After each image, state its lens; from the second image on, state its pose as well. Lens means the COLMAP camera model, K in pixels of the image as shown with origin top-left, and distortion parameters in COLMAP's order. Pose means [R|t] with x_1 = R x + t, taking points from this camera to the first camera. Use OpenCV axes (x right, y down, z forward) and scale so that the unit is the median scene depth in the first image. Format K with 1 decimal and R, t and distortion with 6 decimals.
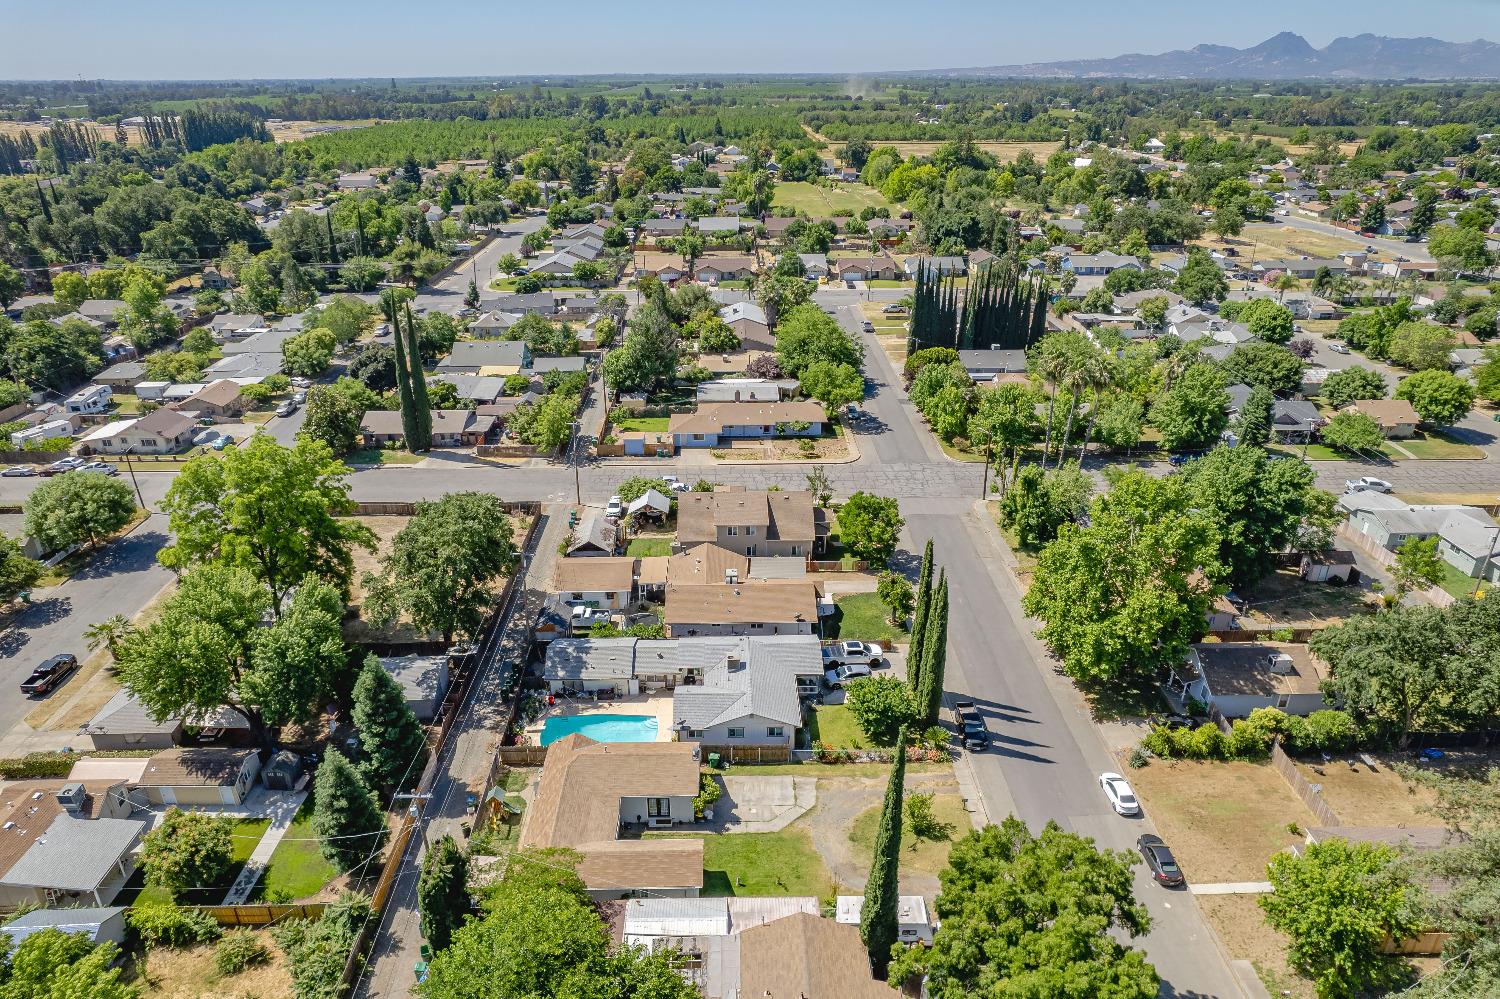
lens RADIAL K [[962.0, 0, 741.0], [0, 962.0, 498.0], [0, 0, 1]] dist [-0.072586, 0.062181]
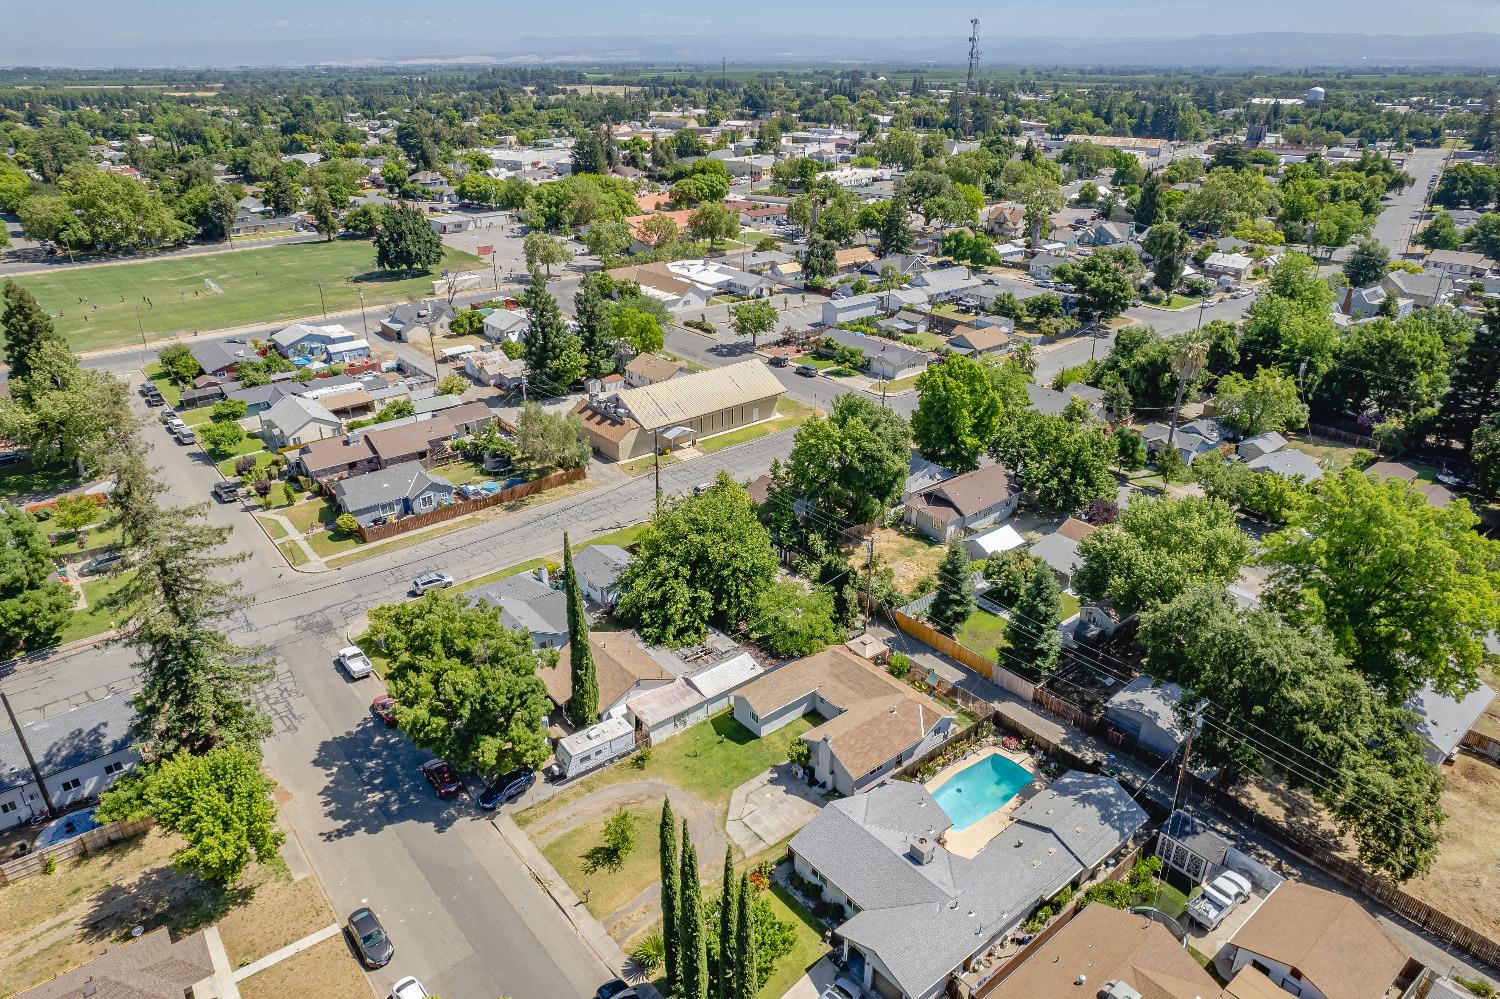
lens RADIAL K [[962.0, 0, 739.5], [0, 962.0, 500.8], [0, 0, 1]] dist [-0.072586, 0.062181]
pose [[-0.787849, 0.266201, -0.555365, 0.405319], [-0.248361, 0.687856, 0.682035, -0.447374], [0.563570, 0.675272, -0.475812, 0.984223]]
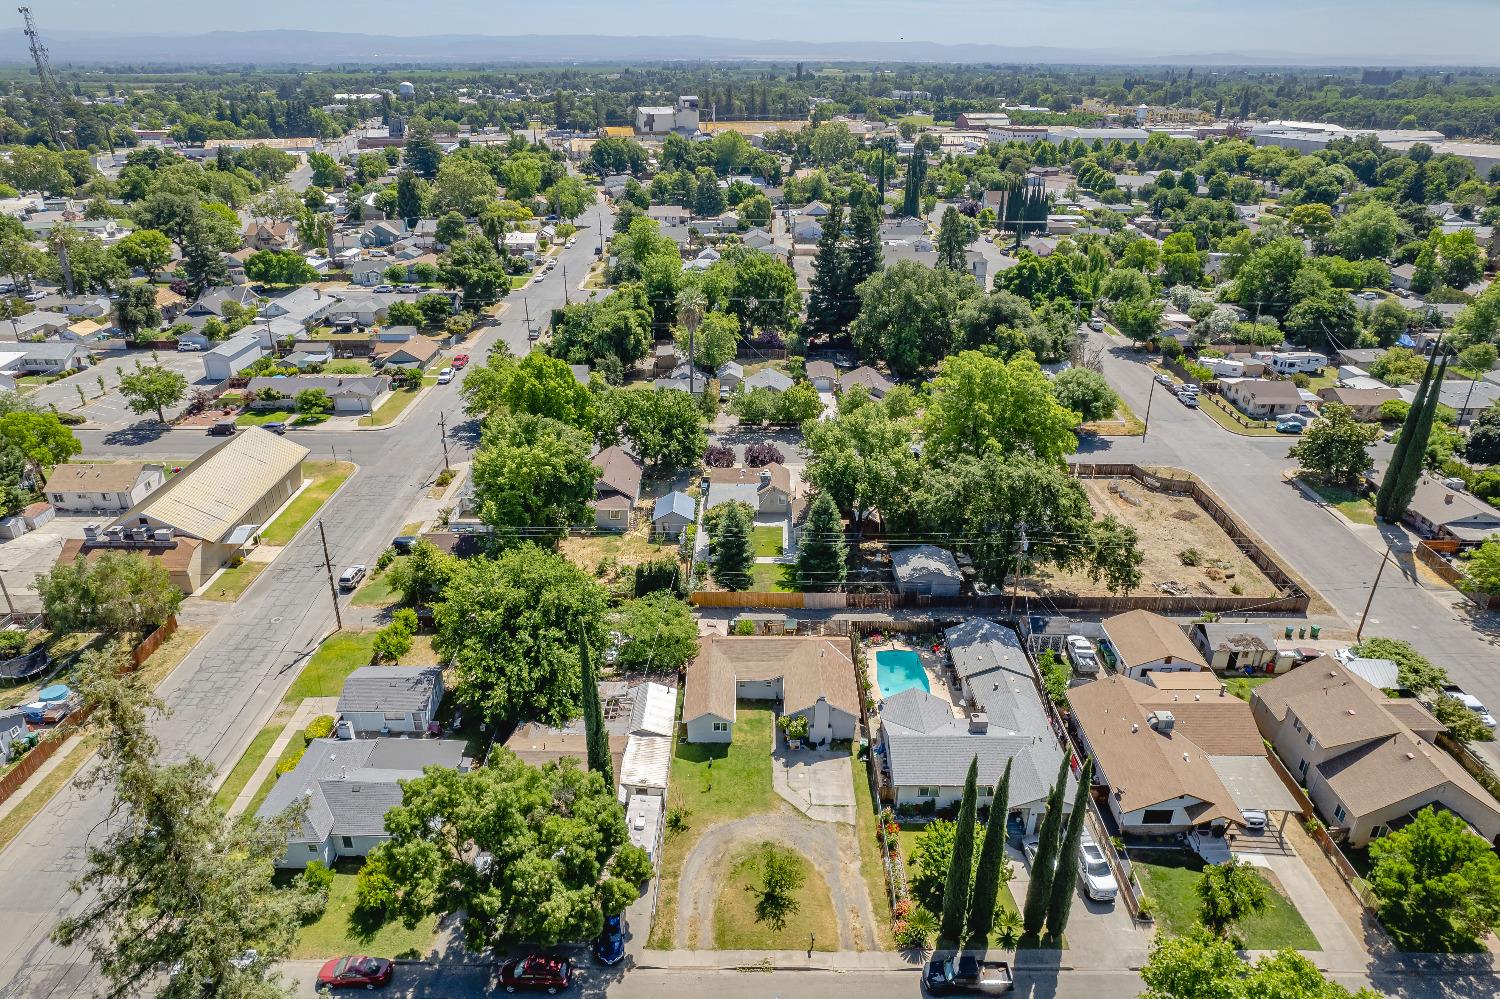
lens RADIAL K [[962.0, 0, 740.5], [0, 962.0, 503.8], [0, 0, 1]] dist [-0.072586, 0.062181]
pose [[-0.026090, 0.431196, -0.901881, 0.652238], [-0.414293, 0.816399, 0.402311, -0.242619], [0.909770, 0.384139, 0.157342, 0.518465]]
